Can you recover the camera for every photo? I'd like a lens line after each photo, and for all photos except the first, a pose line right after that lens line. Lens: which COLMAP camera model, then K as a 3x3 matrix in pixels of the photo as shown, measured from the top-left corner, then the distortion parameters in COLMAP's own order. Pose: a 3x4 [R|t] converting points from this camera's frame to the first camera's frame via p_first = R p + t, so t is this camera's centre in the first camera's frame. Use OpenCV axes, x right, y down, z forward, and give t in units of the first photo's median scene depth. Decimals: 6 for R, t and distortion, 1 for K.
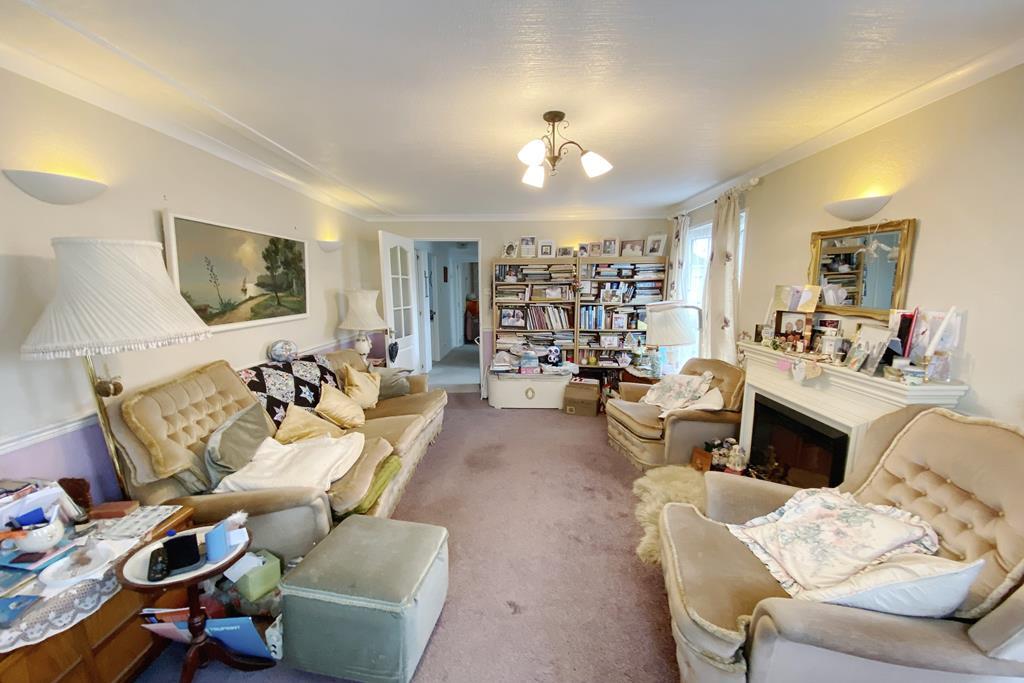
lens RADIAL K [[396.8, 0, 512.2], [0, 396.8, 341.1], [0, 0, 1]] dist [-0.000435, -0.000131]
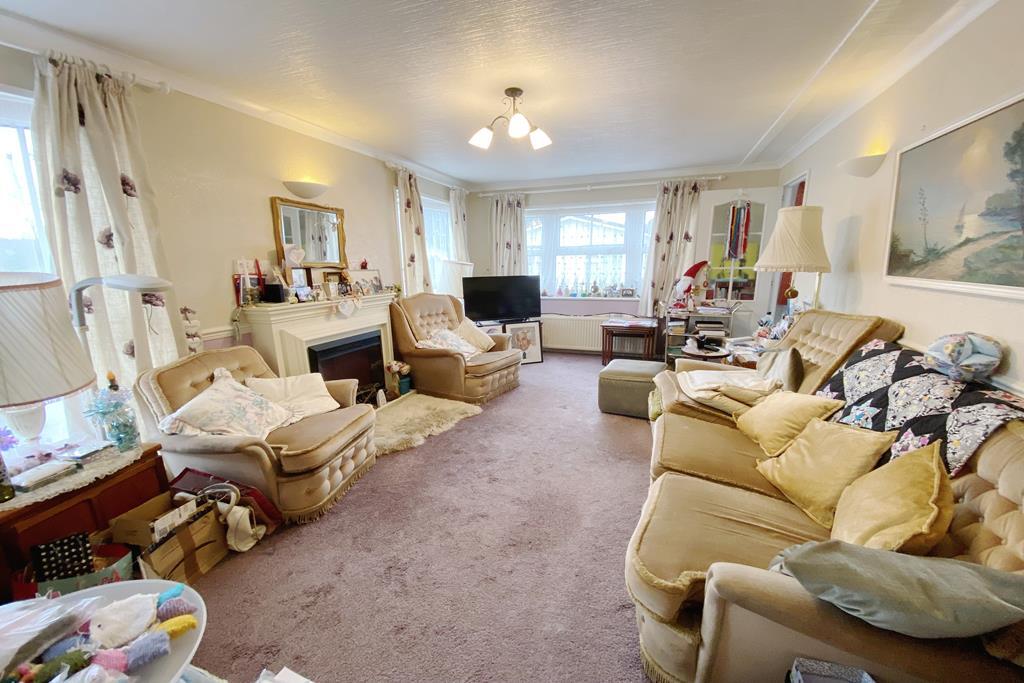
lens RADIAL K [[396.8, 0, 510.9], [0, 396.8, 339.6], [0, 0, 1]] dist [-0.000435, -0.000131]
pose [[-0.939563, -0.053890, 0.338107, -0.251874], [0.064023, 0.942461, 0.328128, -0.206118], [-0.336336, 0.329944, -0.882052, 1.786622]]
